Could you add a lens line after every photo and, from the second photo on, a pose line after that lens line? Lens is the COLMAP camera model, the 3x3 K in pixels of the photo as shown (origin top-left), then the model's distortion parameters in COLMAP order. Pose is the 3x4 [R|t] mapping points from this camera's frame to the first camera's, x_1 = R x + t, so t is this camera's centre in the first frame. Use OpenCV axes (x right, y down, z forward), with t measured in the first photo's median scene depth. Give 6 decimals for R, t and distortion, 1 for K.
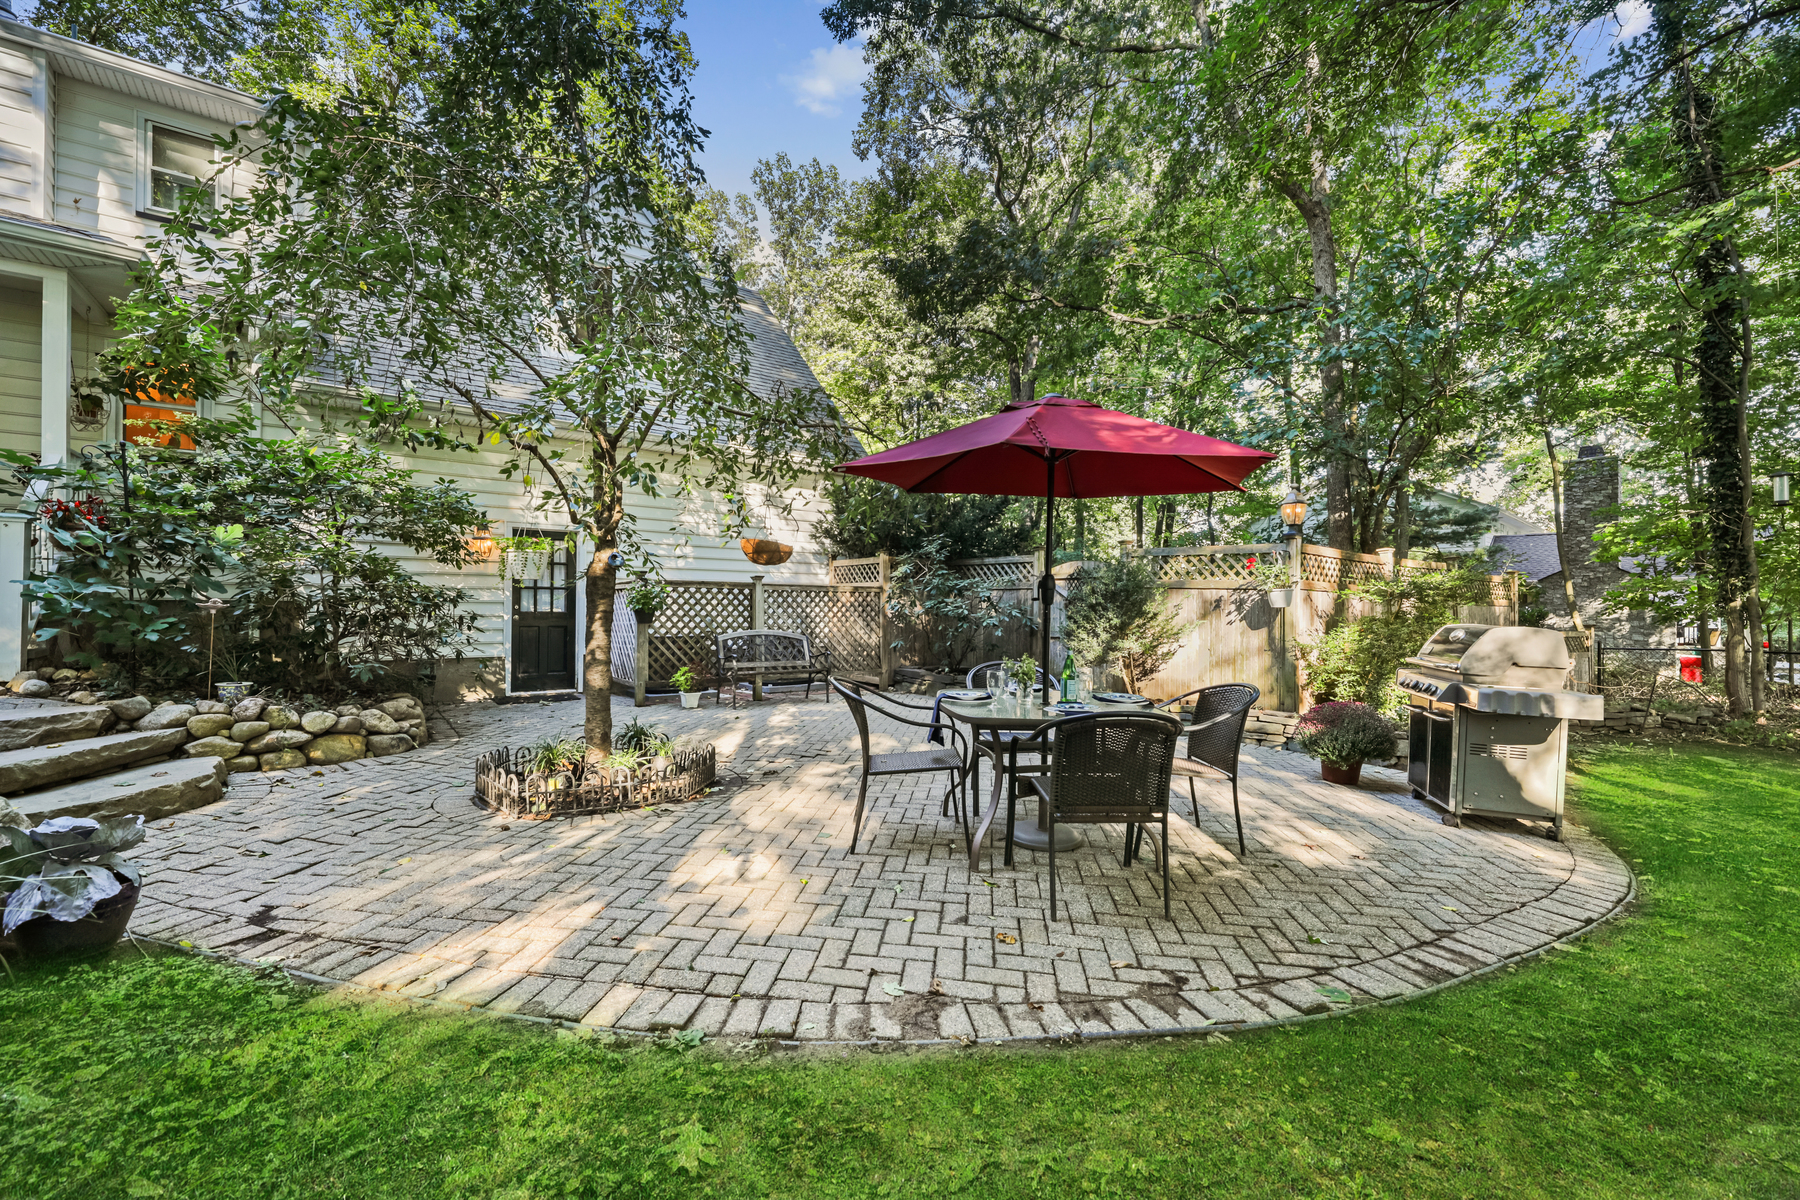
lens RADIAL K [[720.8, 0, 897.2], [0, 720.8, 603.0], [0, 0, 1]] dist [-0.002309, -0.000356]
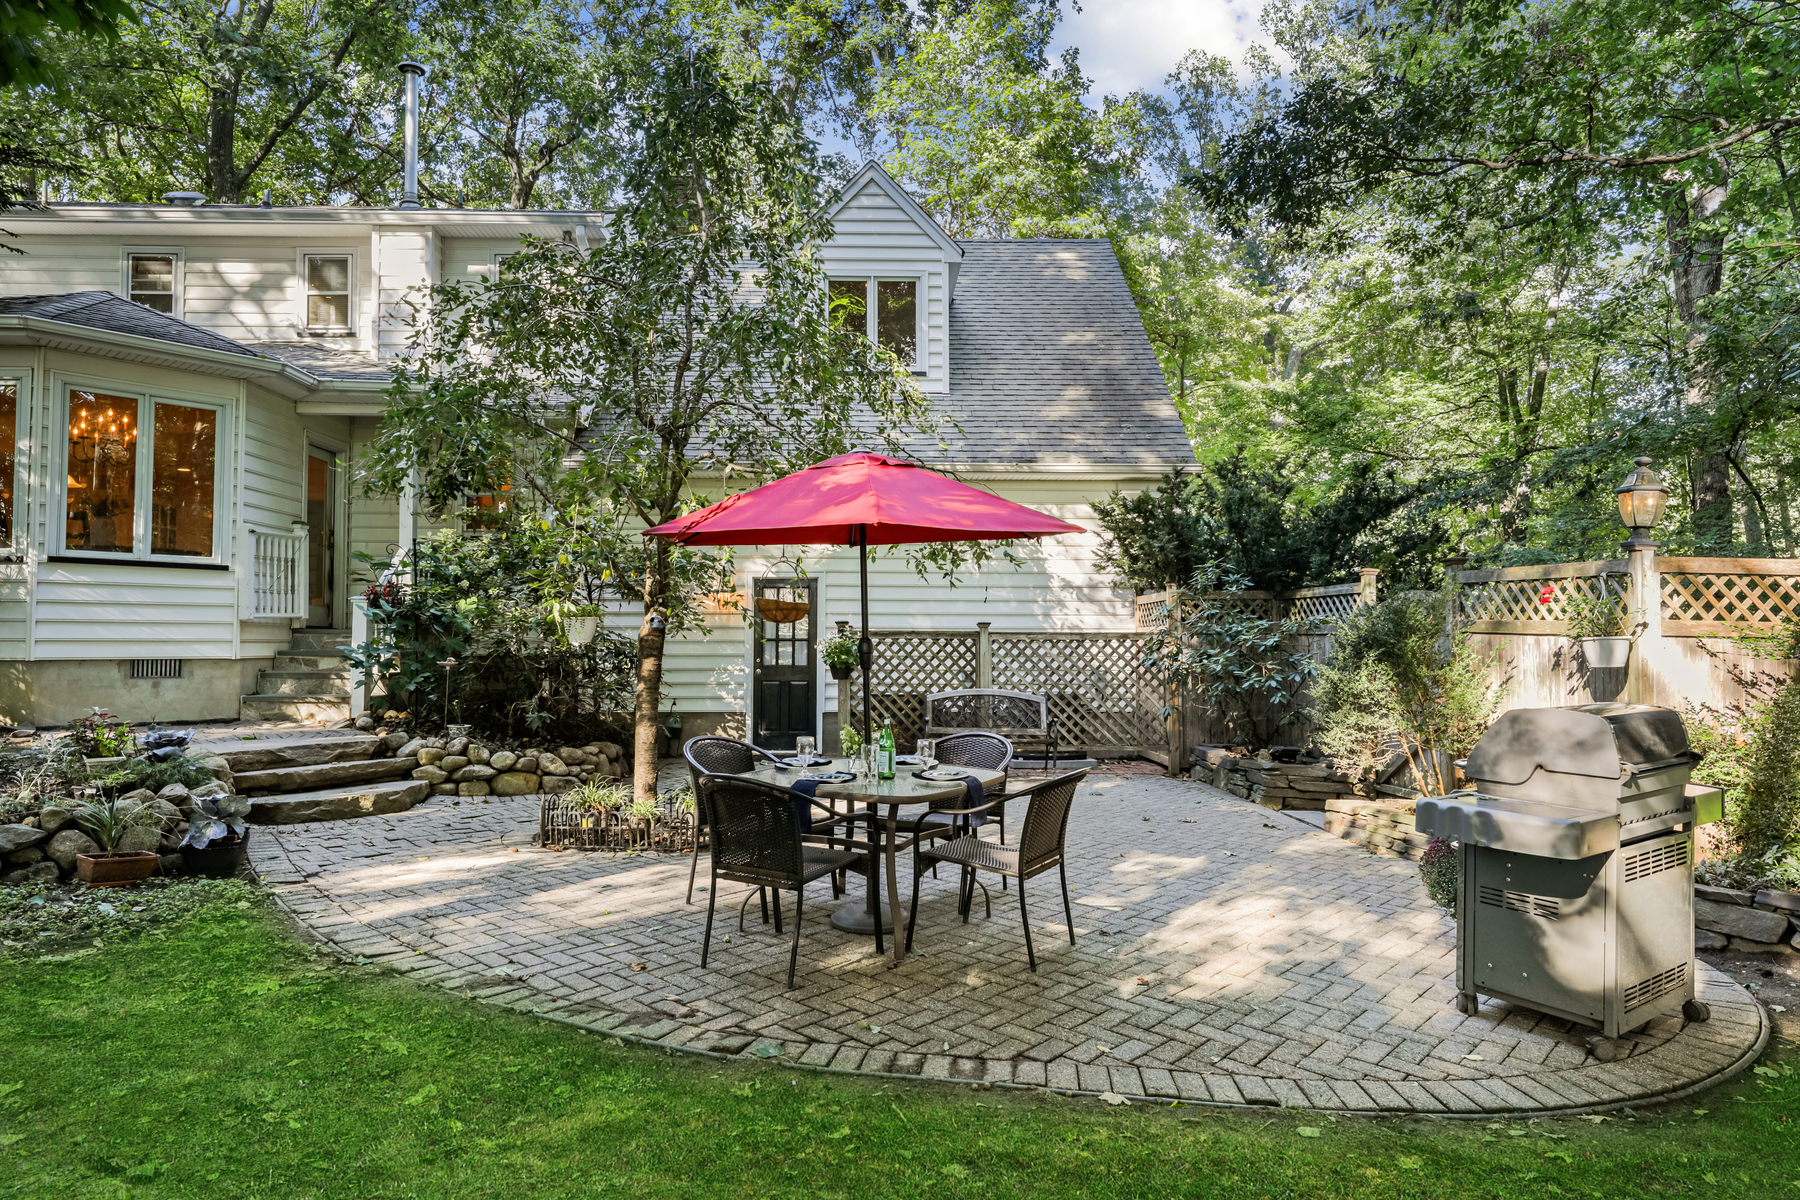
lens RADIAL K [[1064.1, 0, 895.5], [0, 1064.1, 595.5], [0, 0, 1]] dist [0.014458, 0.000039]
pose [[0.816434, -0.033317, -0.576477, 0.520080], [0.006128, 0.998778, -0.049046, -0.012184], [0.577406, 0.036510, 0.815640, -0.056137]]
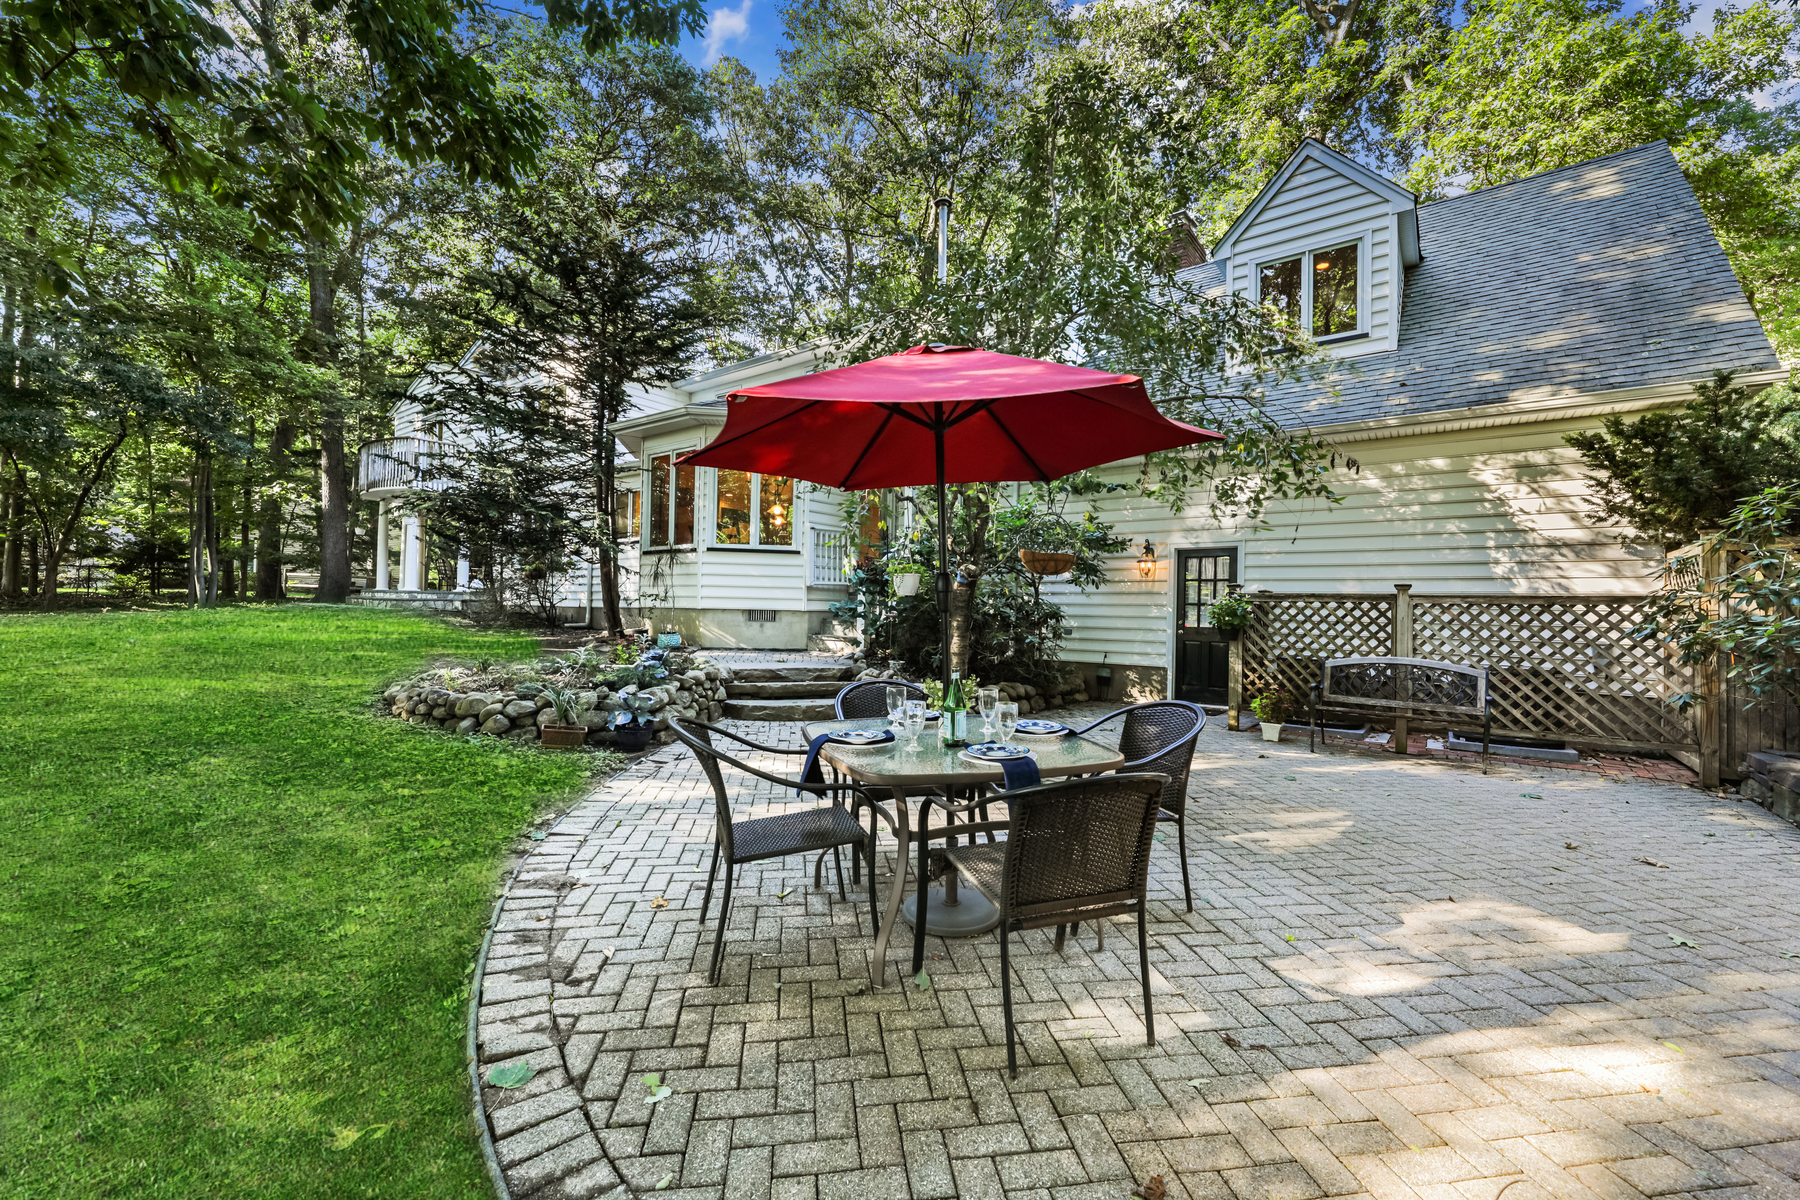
lens RADIAL K [[720.8, 0, 897.2], [0, 720.8, 603.0], [0, 0, 1]] dist [-0.002309, -0.000356]
pose [[0.263472, -0.013370, -0.964574, 0.473203], [-0.016802, 0.999689, -0.018446, 0.004065], [0.964521, 0.021067, 0.263165, 0.371569]]
